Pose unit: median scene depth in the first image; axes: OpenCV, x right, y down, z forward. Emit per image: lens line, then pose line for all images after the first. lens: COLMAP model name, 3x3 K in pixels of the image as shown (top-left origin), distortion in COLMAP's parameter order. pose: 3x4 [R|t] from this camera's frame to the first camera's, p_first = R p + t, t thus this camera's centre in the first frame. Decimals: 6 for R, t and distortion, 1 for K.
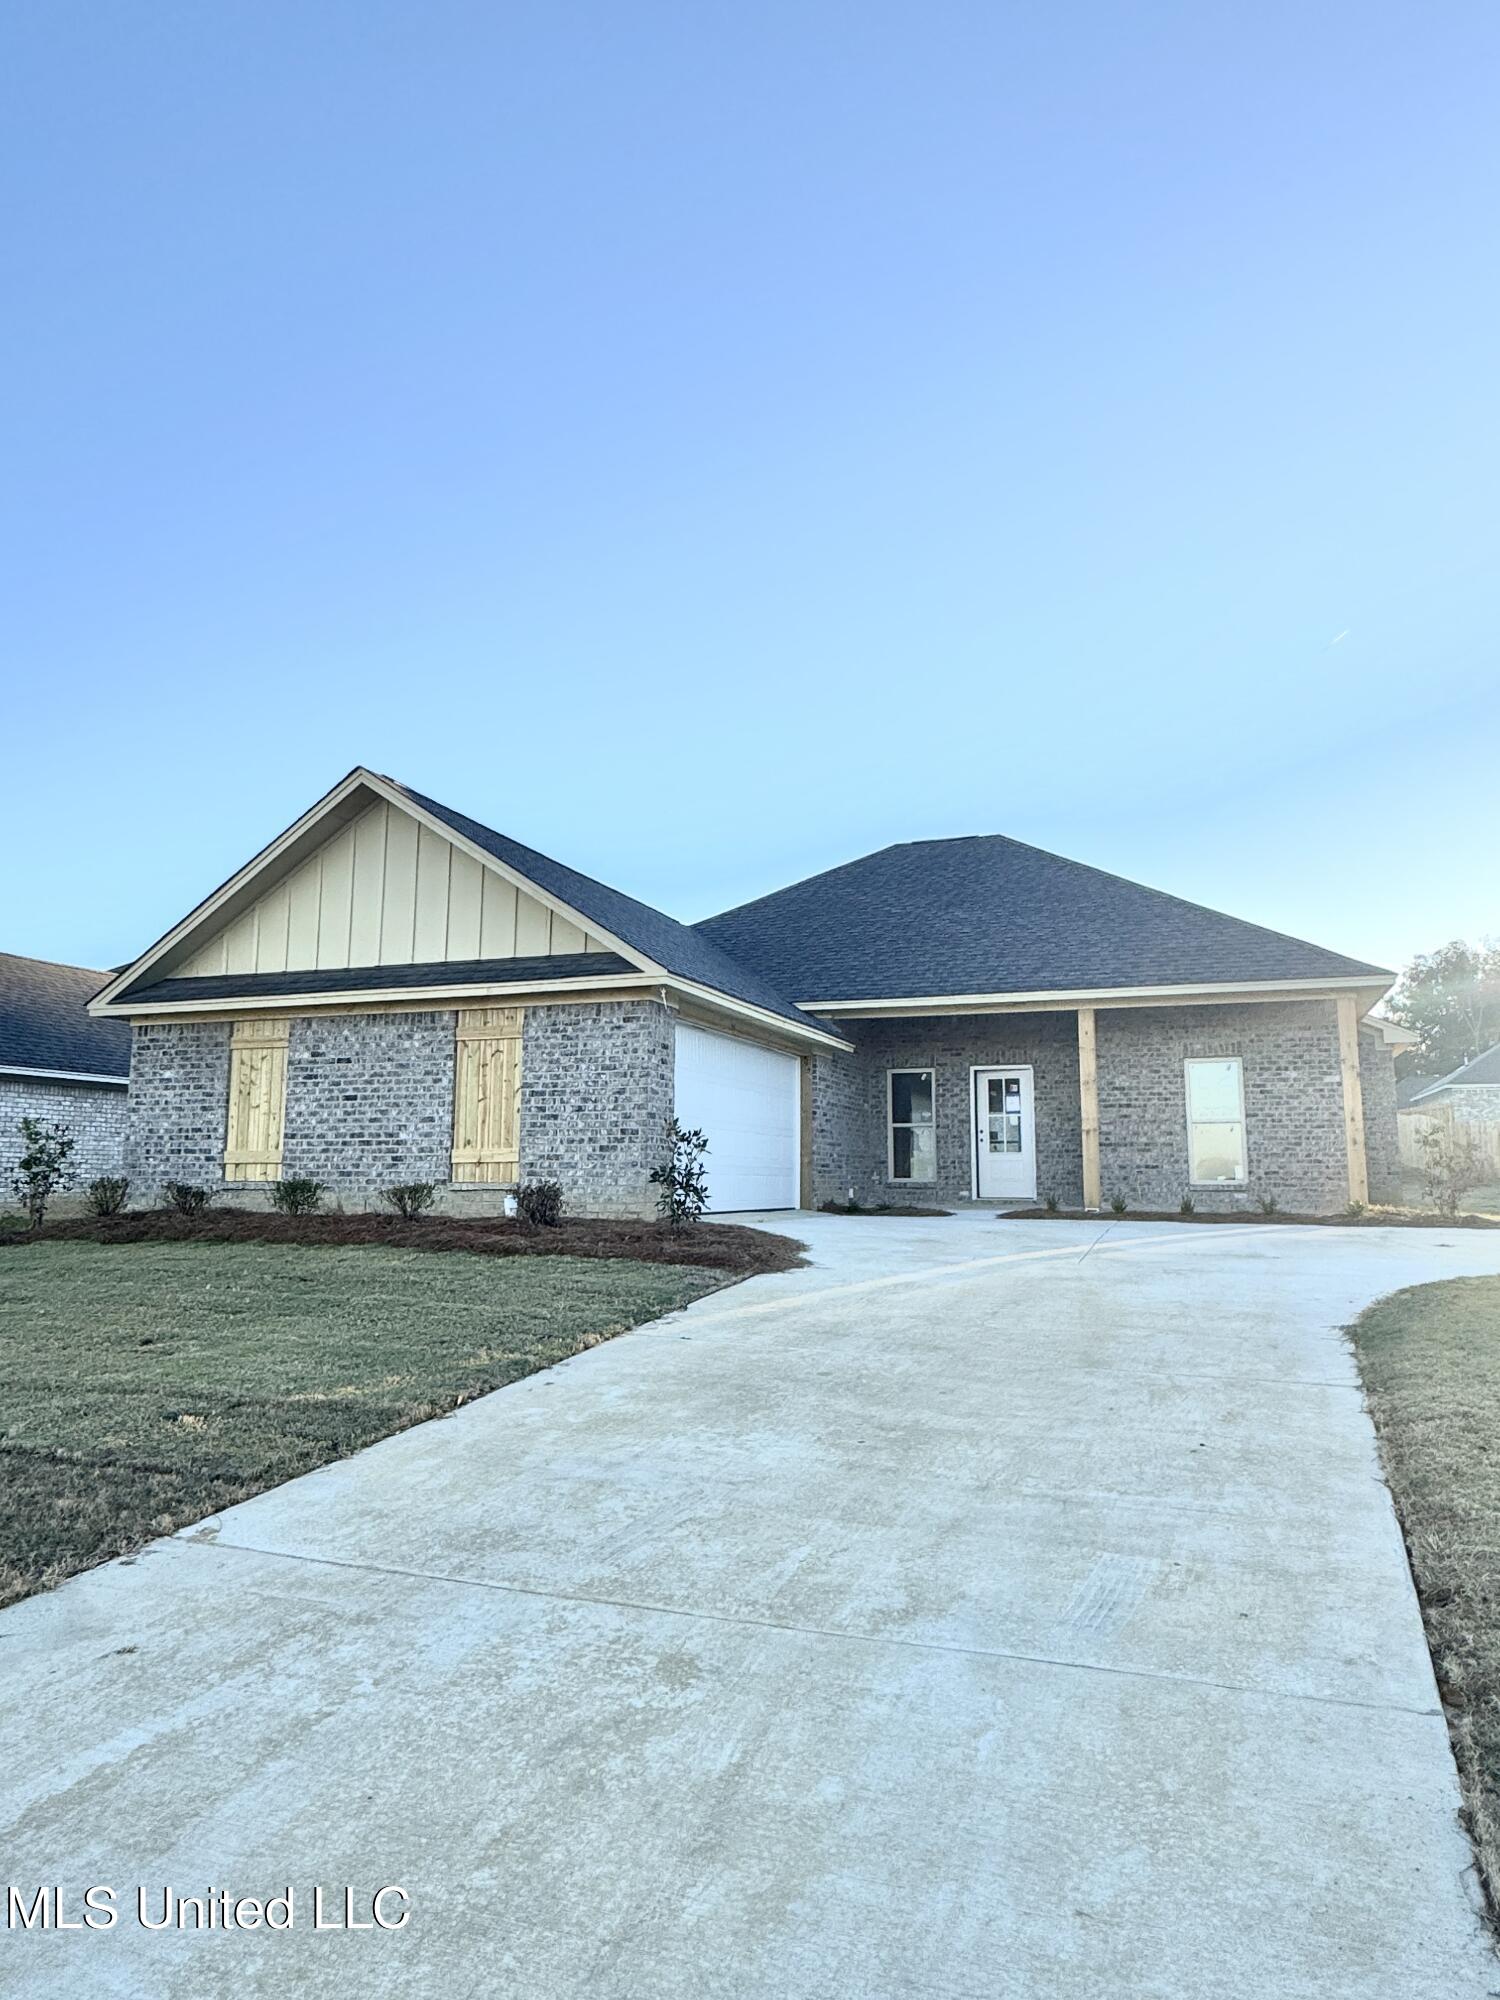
lens RADIAL K [[1247.1, 0, 750.0], [0, 1247.1, 1000.0], [0, 0, 1]] dist [-0.001712, -0.000082]
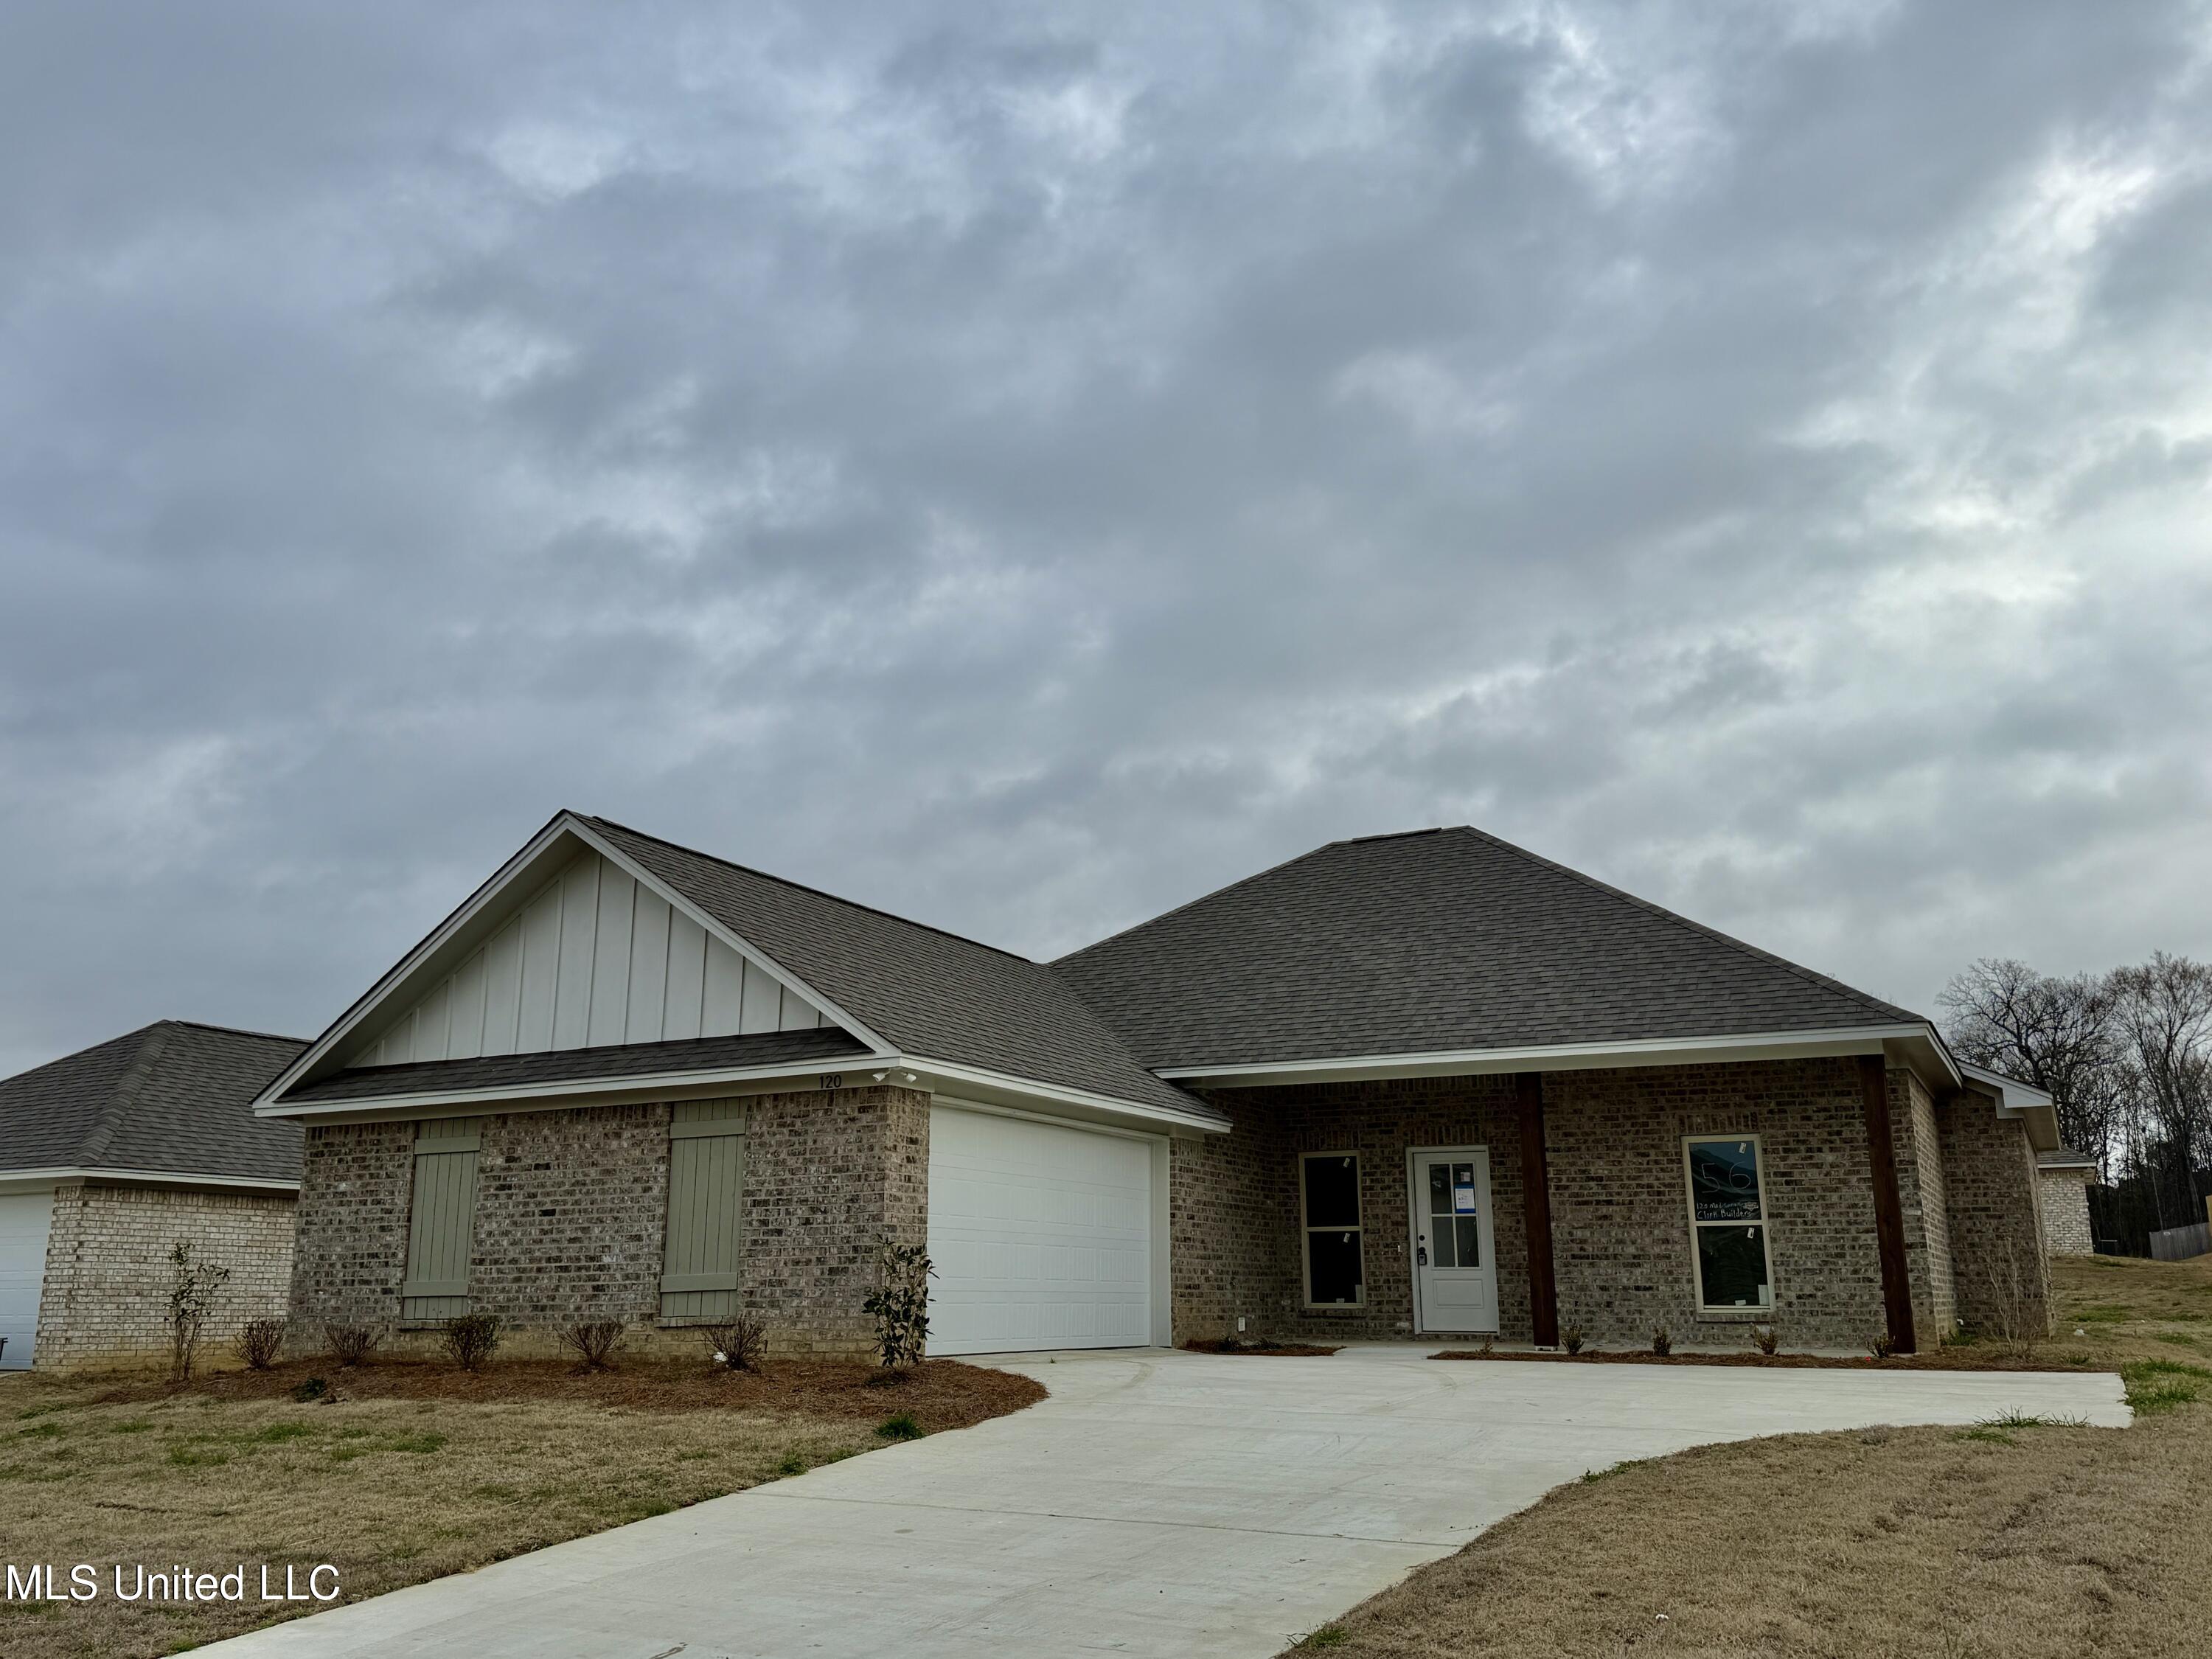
lens RADIAL K [[1846.6, 0, 1106.0], [0, 1846.6, 829.5], [0, 0, 1]] dist [0.196992, -0.450510]
pose [[0.992512, -0.037586, -0.116223, 0.196181], [0.025117, 0.993947, -0.106947, -0.030508], [0.119539, 0.103227, 0.987449, -0.202652]]
